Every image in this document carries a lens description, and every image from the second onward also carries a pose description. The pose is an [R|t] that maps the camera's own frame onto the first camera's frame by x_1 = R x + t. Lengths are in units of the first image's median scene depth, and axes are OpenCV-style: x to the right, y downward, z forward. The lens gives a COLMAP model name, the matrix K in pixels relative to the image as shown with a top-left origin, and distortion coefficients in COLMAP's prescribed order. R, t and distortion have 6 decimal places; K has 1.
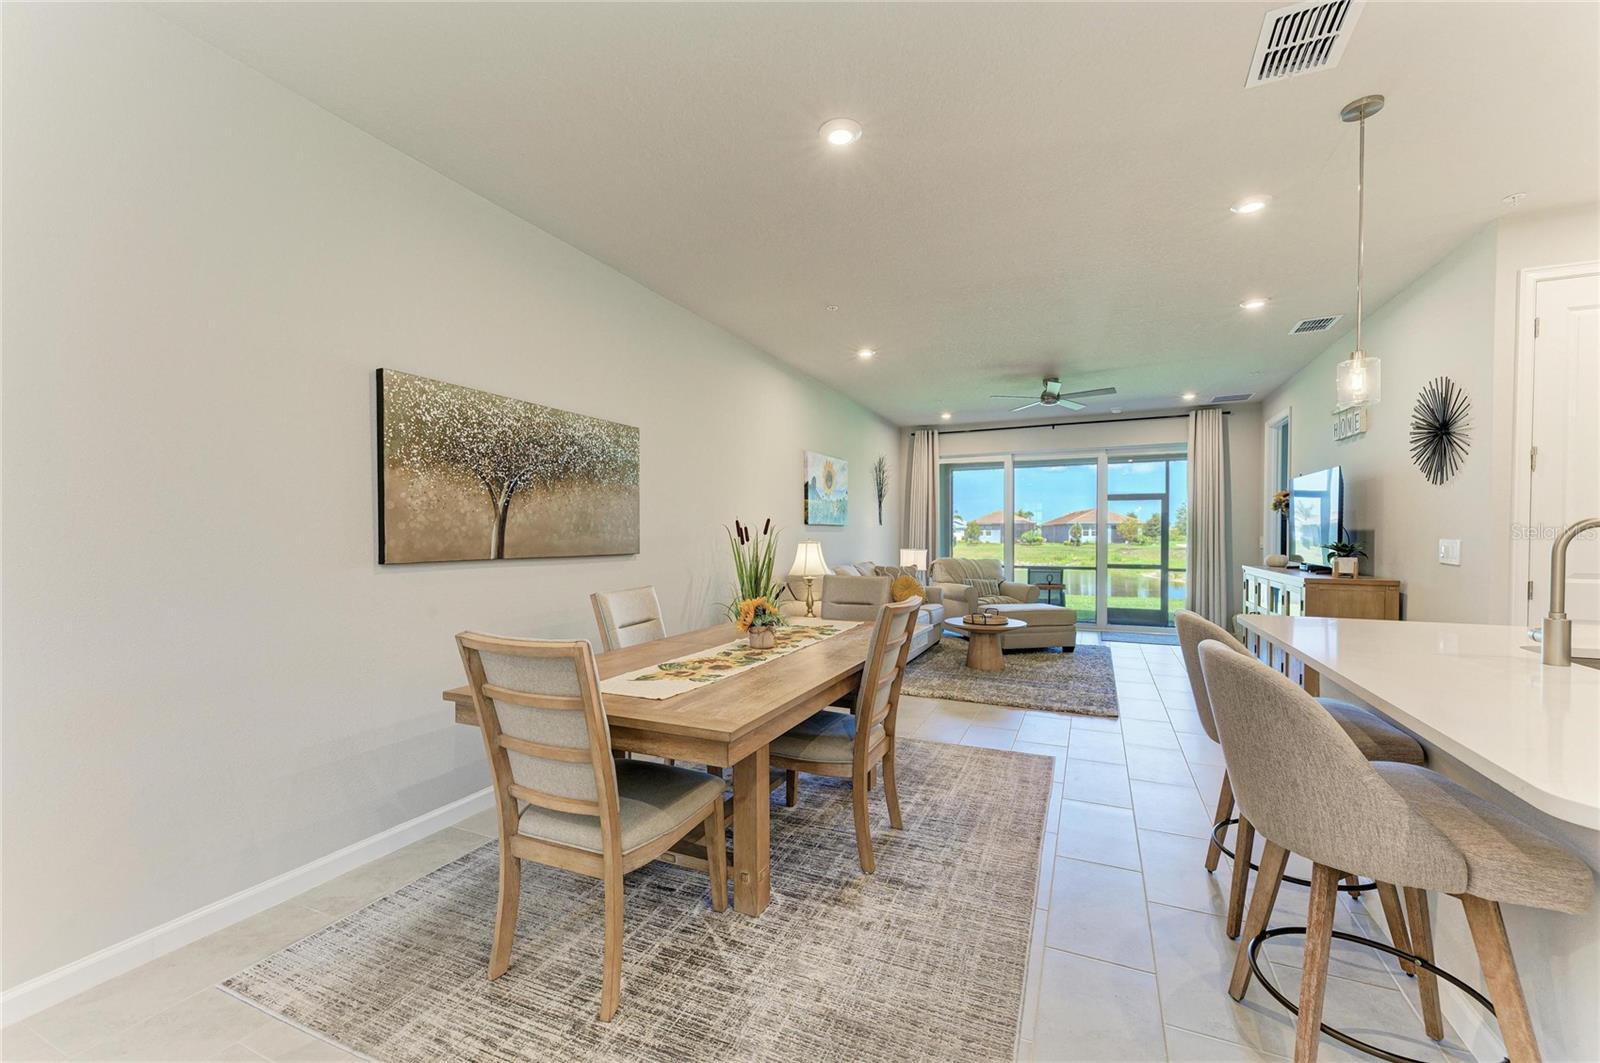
lens RADIAL K [[640.0, 0, 807.3], [0, 640.0, 541.9], [0, 0, 1]] dist [0.009960, -0.000095]
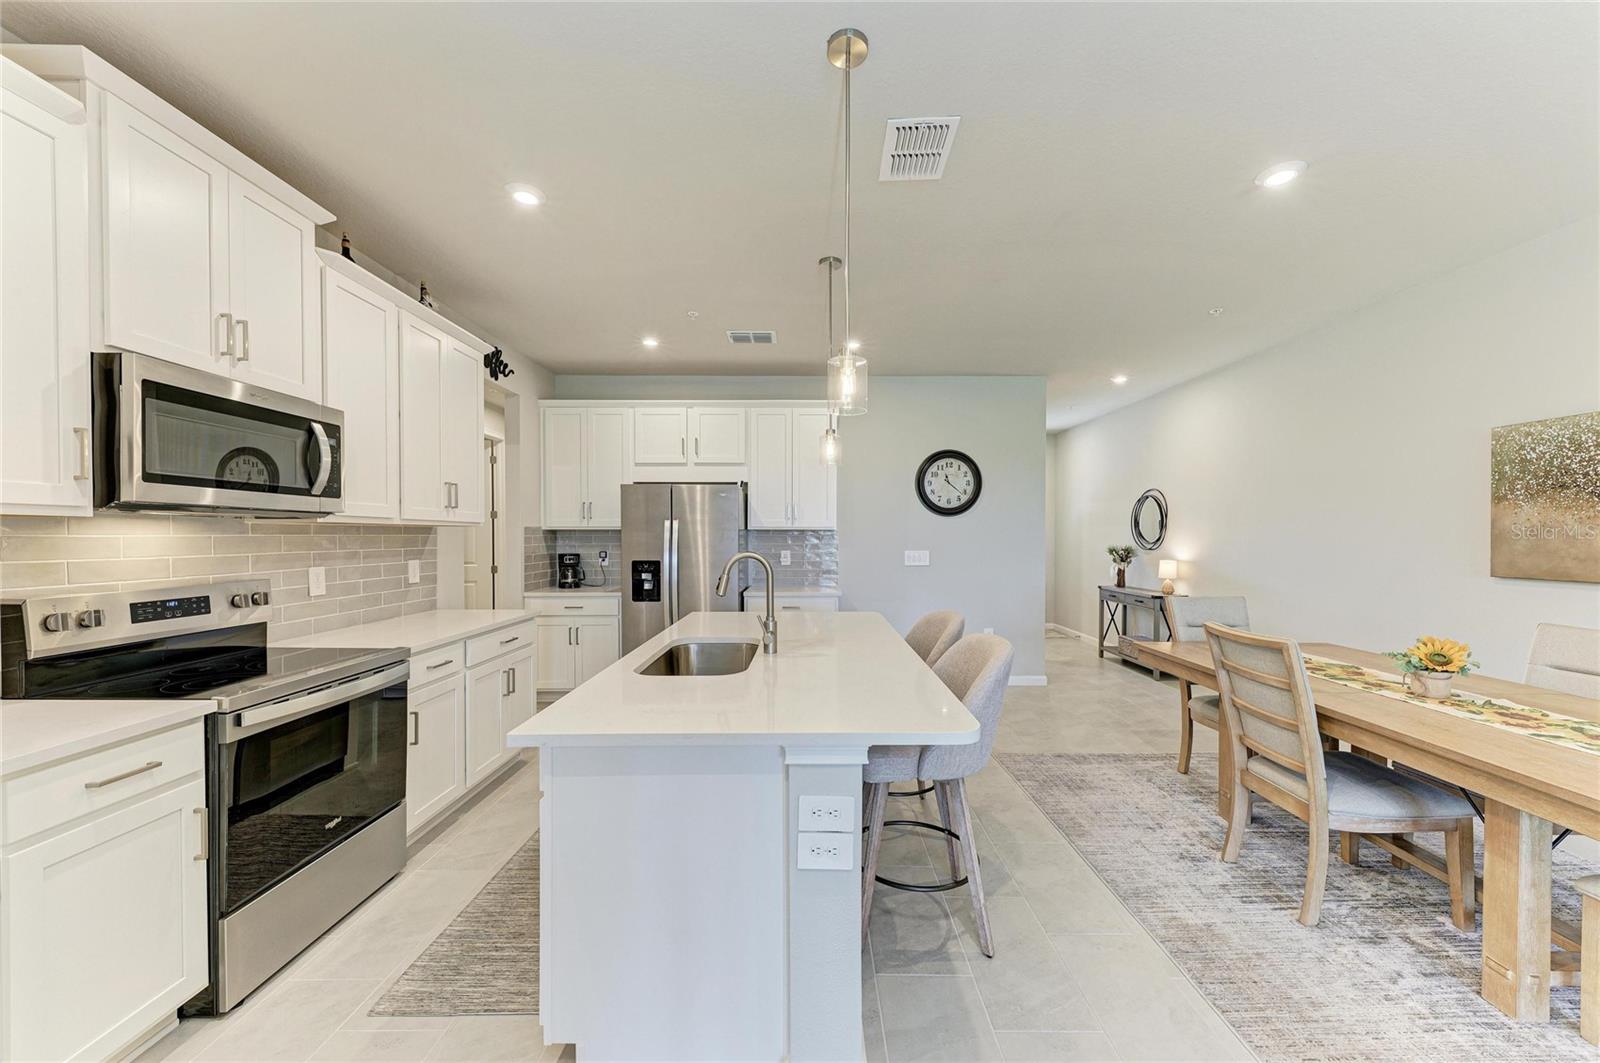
lens RADIAL K [[597.3, 0, 808.7], [0, 597.3, 542.9], [0, 0, 1]] dist [0.008497, -0.000496]
pose [[-0.913792, 0.008925, -0.406083, 0.659971], [-0.001528, 0.999676, 0.025410, -0.037191], [0.406179, 0.023840, -0.913483, 0.916097]]
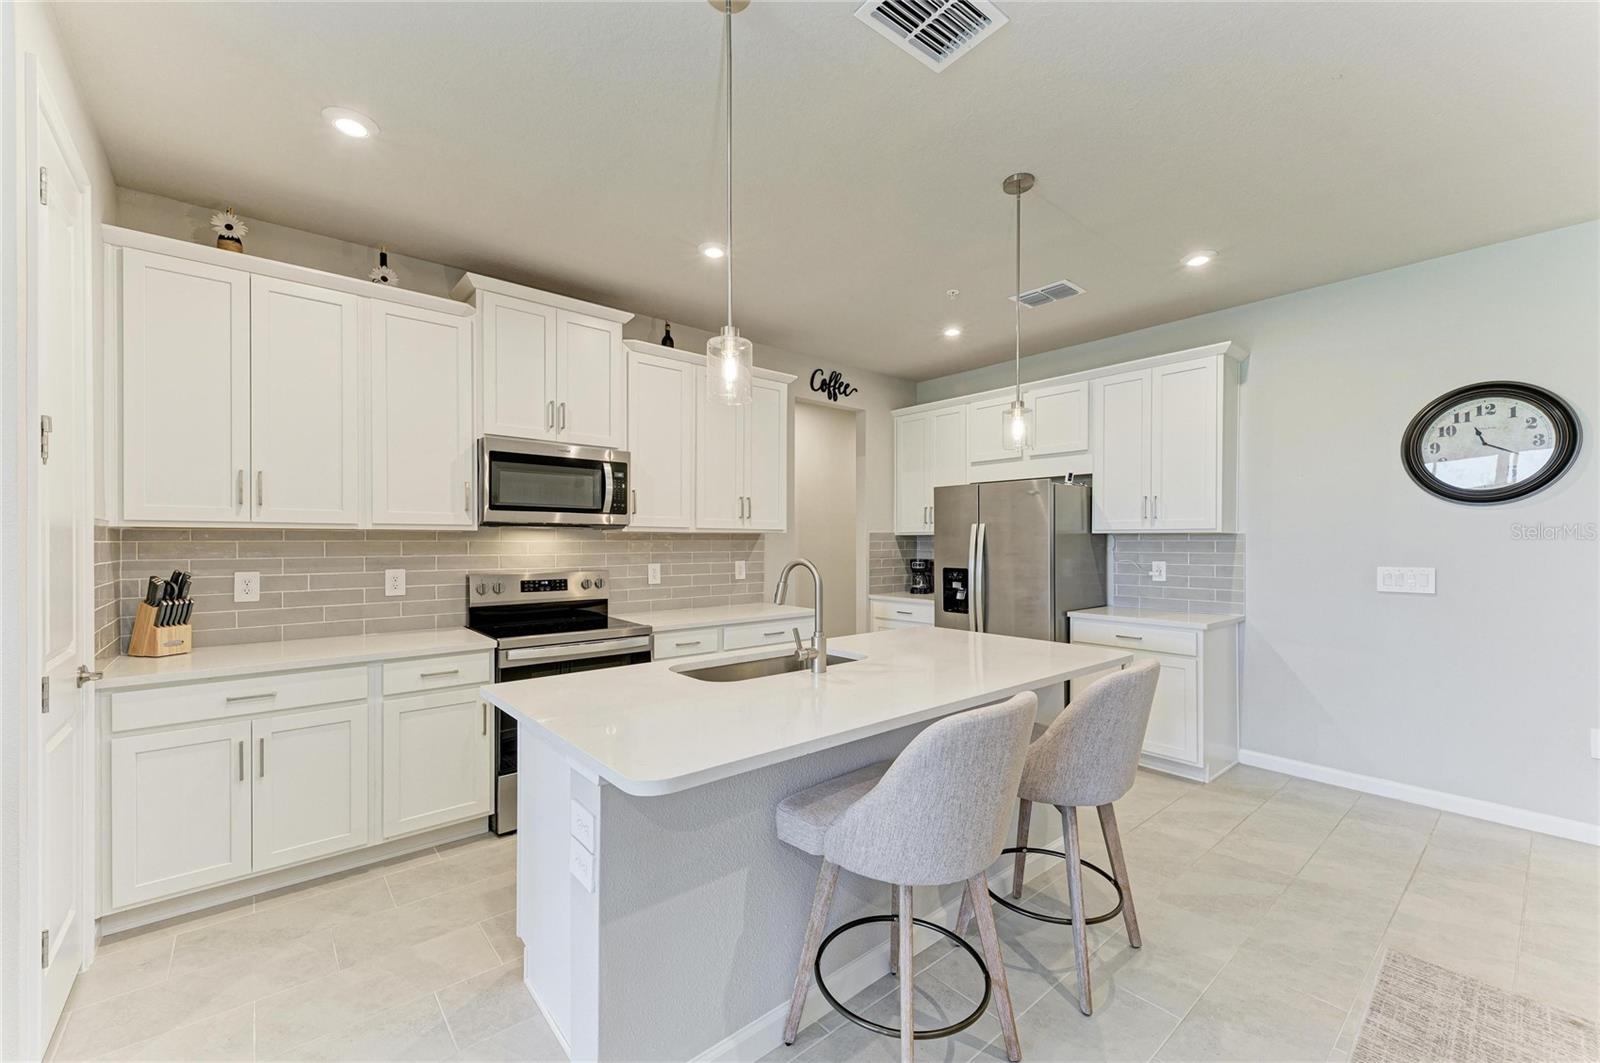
lens RADIAL K [[640.0, 0, 807.3], [0, 640.0, 541.9], [0, 0, 1]] dist [0.009960, -0.000095]
pose [[-0.903164, 0.003509, 0.429282, 0.255169], [0.008923, 0.999904, 0.010599, -0.034696], [-0.429203, 0.013403, -0.903109, 0.880747]]
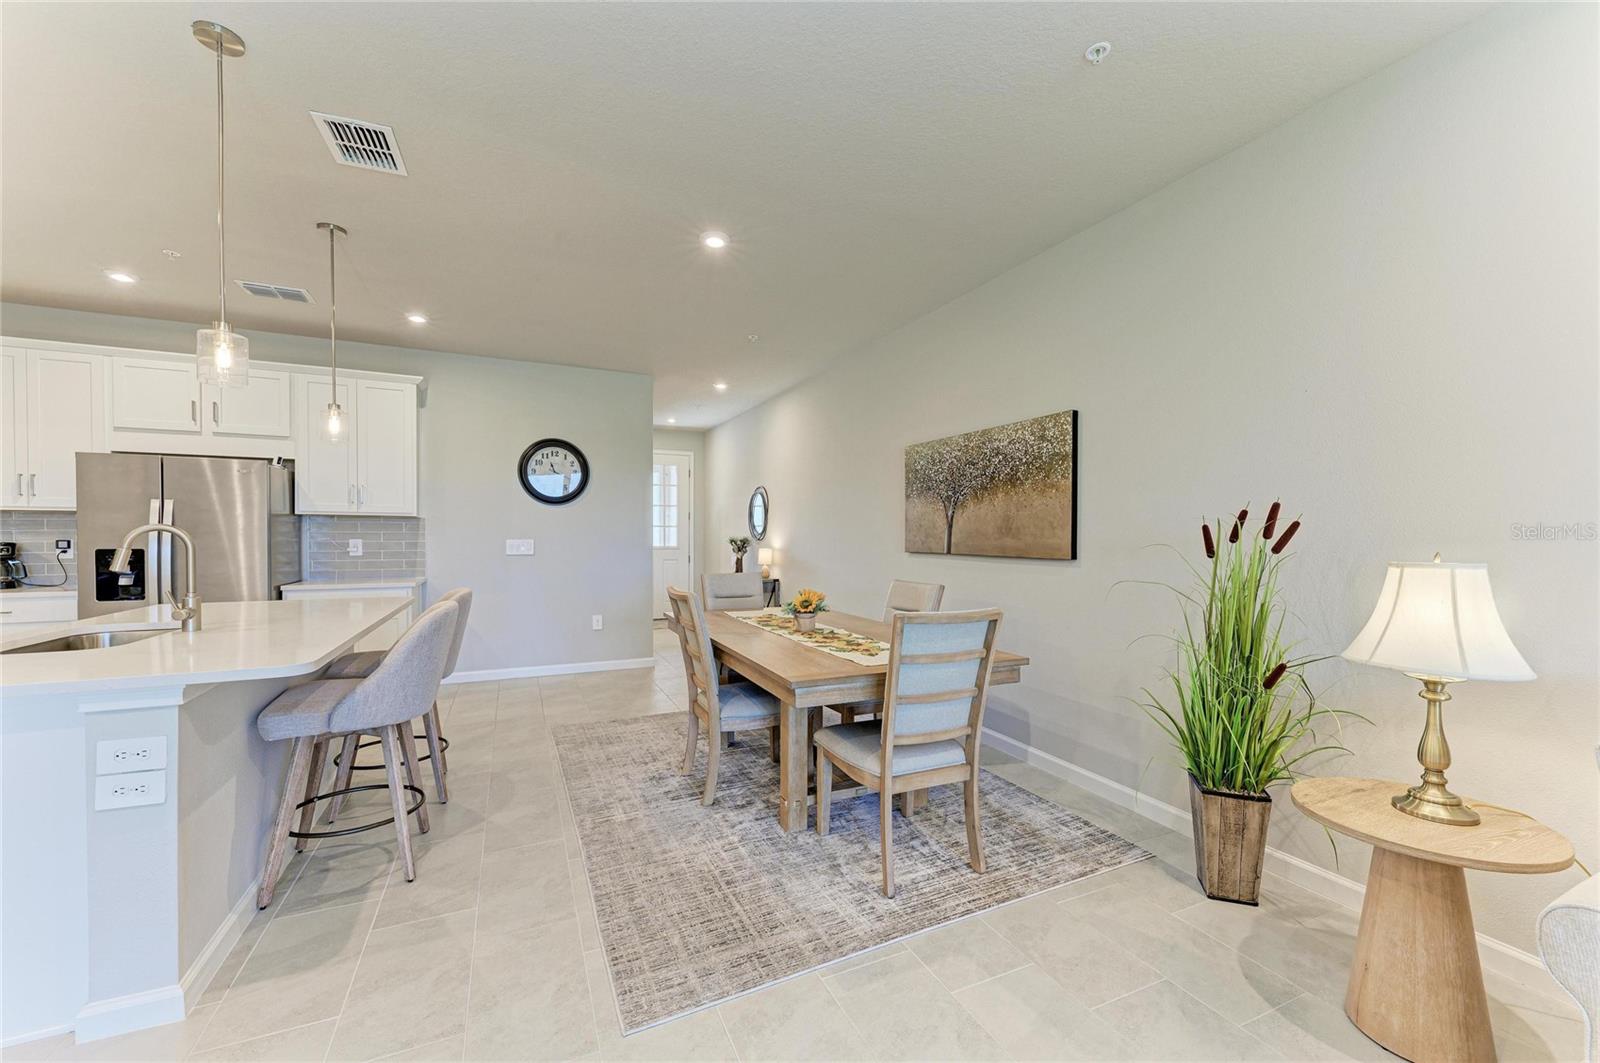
lens RADIAL K [[637.9, 0, 808.0], [0, 637.9, 543.8], [0, 0, 1]] dist [0.023792, -0.007531]
pose [[-0.658383, 0.011218, -0.752599, 0.541589], [-0.010052, 0.999669, 0.023695, -0.017321], [0.752616, 0.023165, -0.658052, 1.176651]]
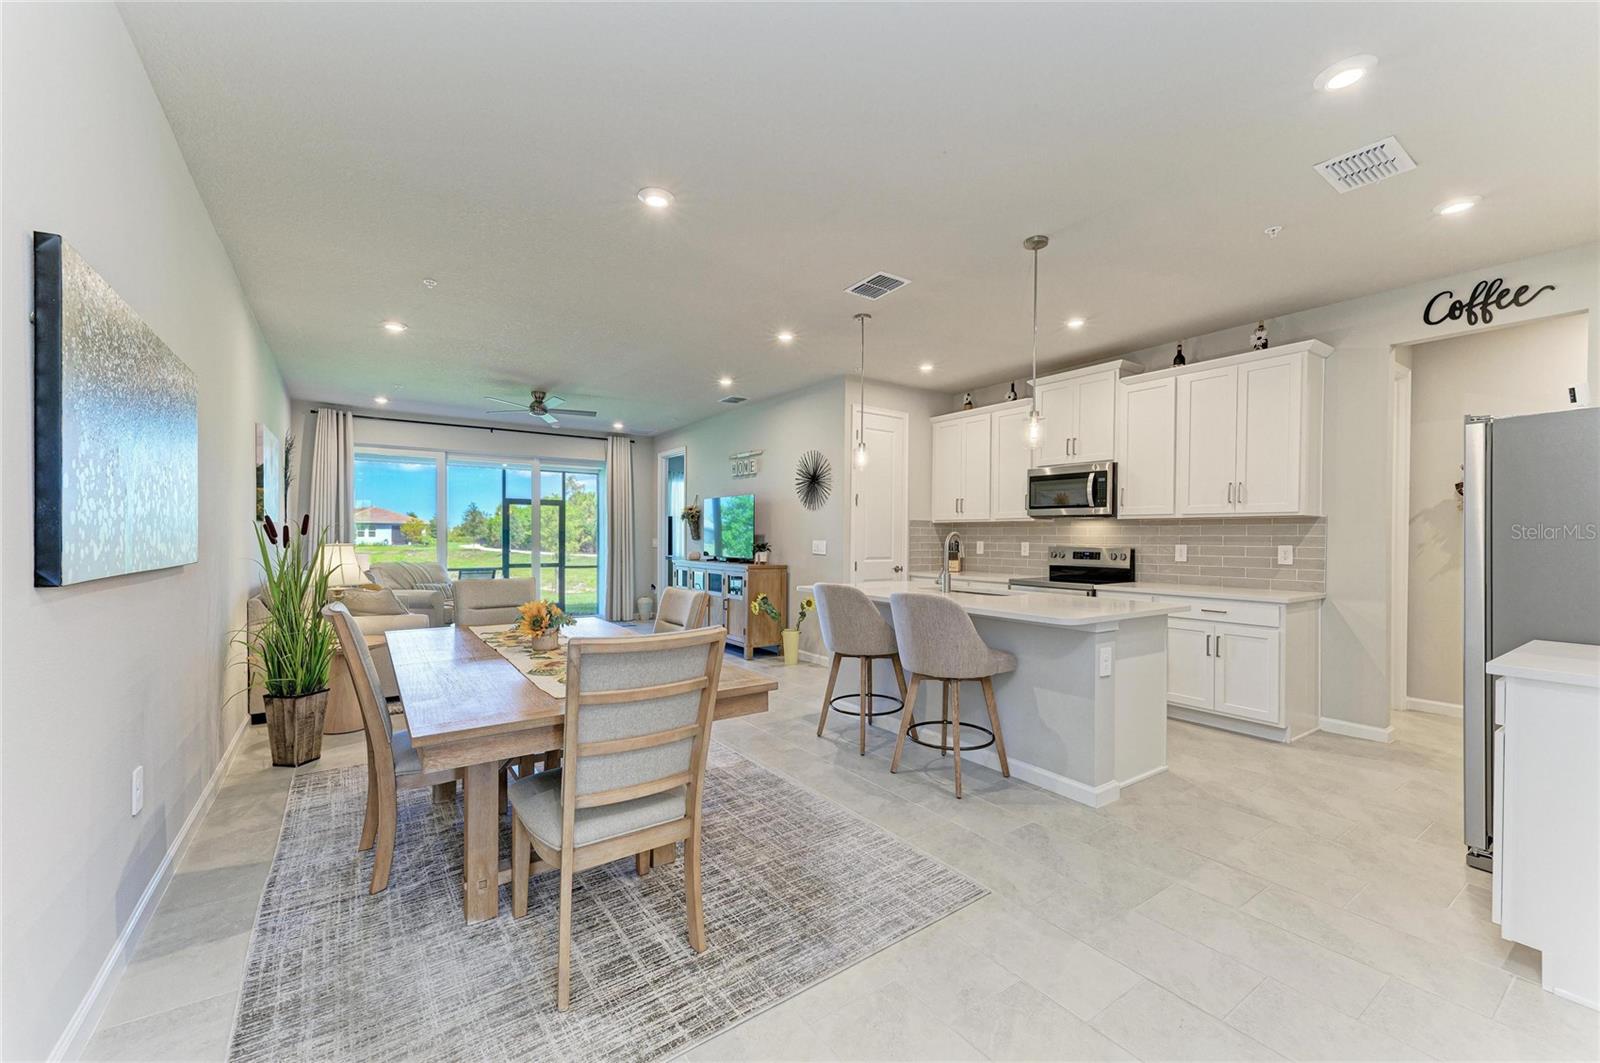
lens RADIAL K [[637.9, 0, 808.0], [0, 637.9, 543.8], [0, 0, 1]] dist [0.023792, -0.007531]
pose [[0.509215, -0.004579, 0.860627, -0.475318], [0.003543, 0.999989, 0.003224, -0.001250], [-0.860632, 0.001408, 0.509226, 0.091213]]
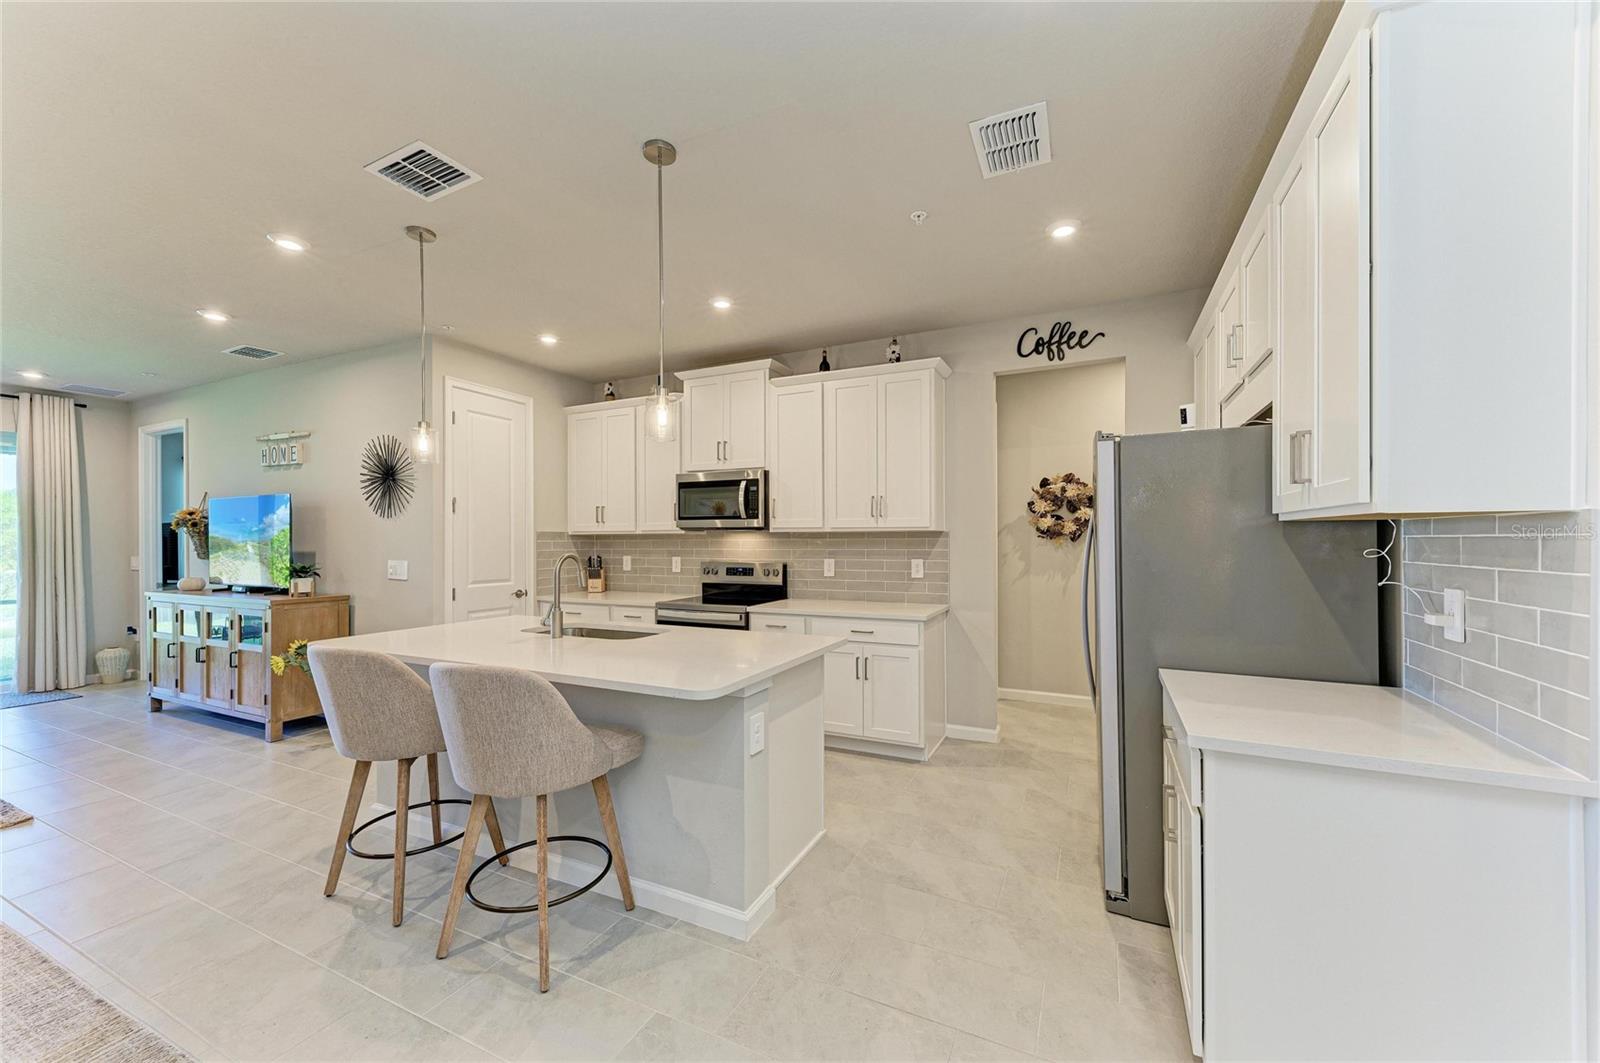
lens RADIAL K [[609.4, 0, 807.3], [0, 609.4, 540.7], [0, 0, 1]] dist [0.009412, -0.000082]
pose [[0.024664, 0.002346, 0.999693, -0.191080], [0.015888, 0.999870, -0.002739, -0.023054], [-0.999570, 0.015951, 0.024624, 0.113669]]
